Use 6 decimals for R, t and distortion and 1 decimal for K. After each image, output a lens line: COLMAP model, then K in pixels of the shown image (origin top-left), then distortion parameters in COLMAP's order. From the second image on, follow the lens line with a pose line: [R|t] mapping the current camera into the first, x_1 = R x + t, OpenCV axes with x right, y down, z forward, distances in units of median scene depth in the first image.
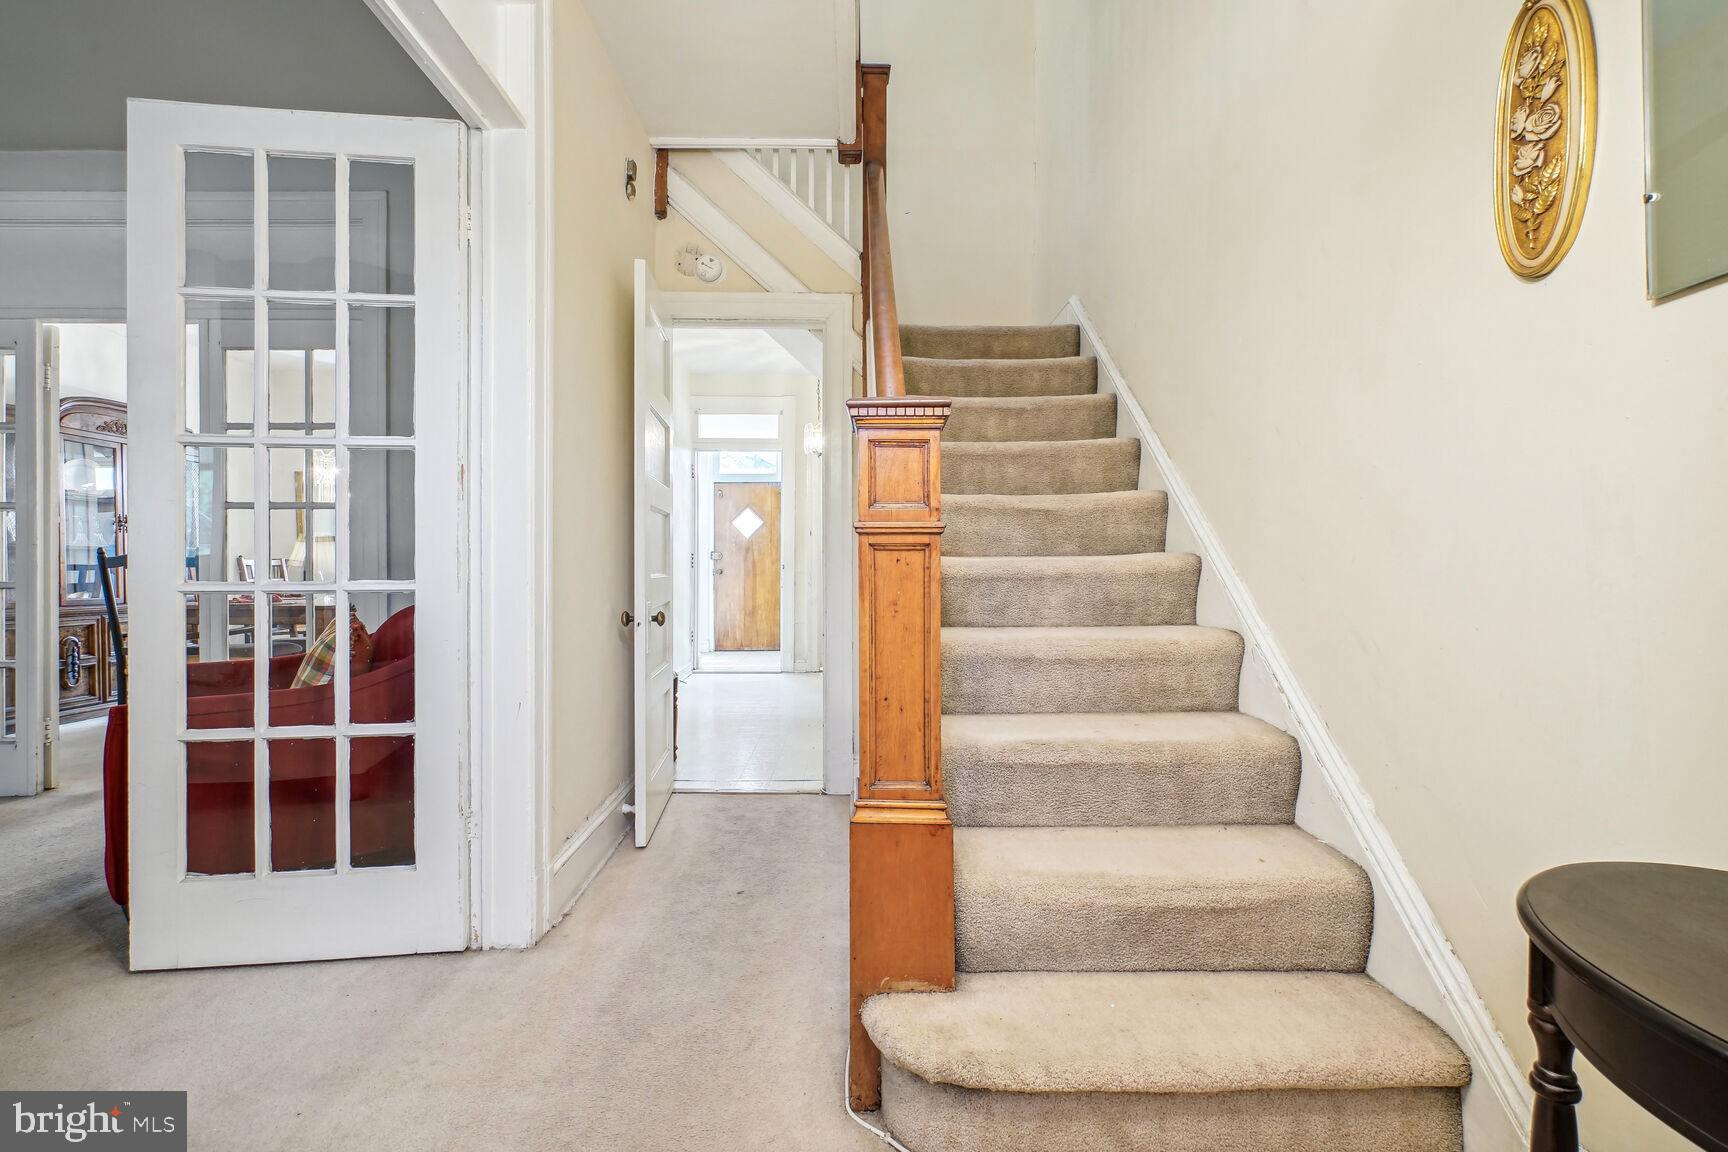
lens RADIAL K [[803.2, 0, 864.8], [0, 803.2, 570.2], [0, 0, 1]] dist [-0.001561, -0.000375]
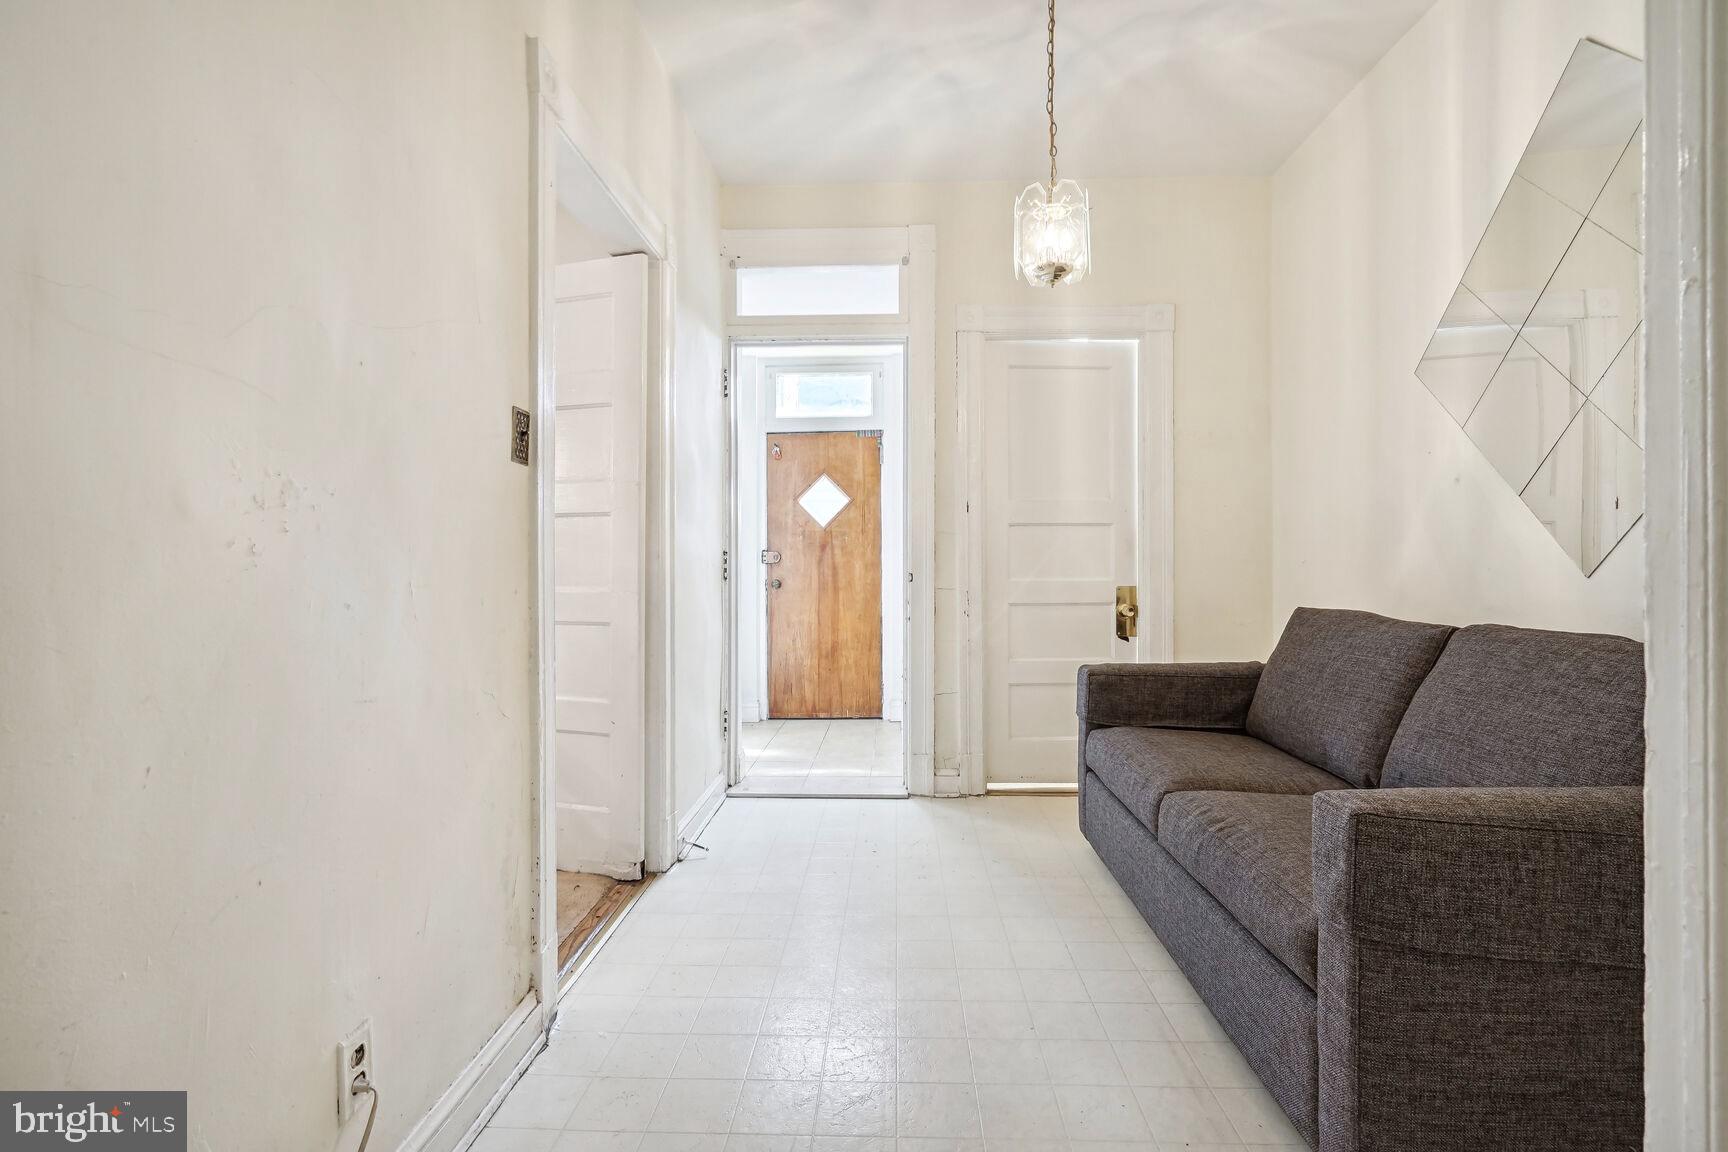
lens RADIAL K [[803.2, 0, 865.7], [0, 803.2, 572.9], [0, 0, 1]] dist [-0.001561, -0.000375]
pose [[0.998146, -0.003980, -0.060731, -0.080166], [0.003840, 0.999990, -0.002417, -0.004559], [0.060740, 0.002179, 0.998151, 0.417697]]
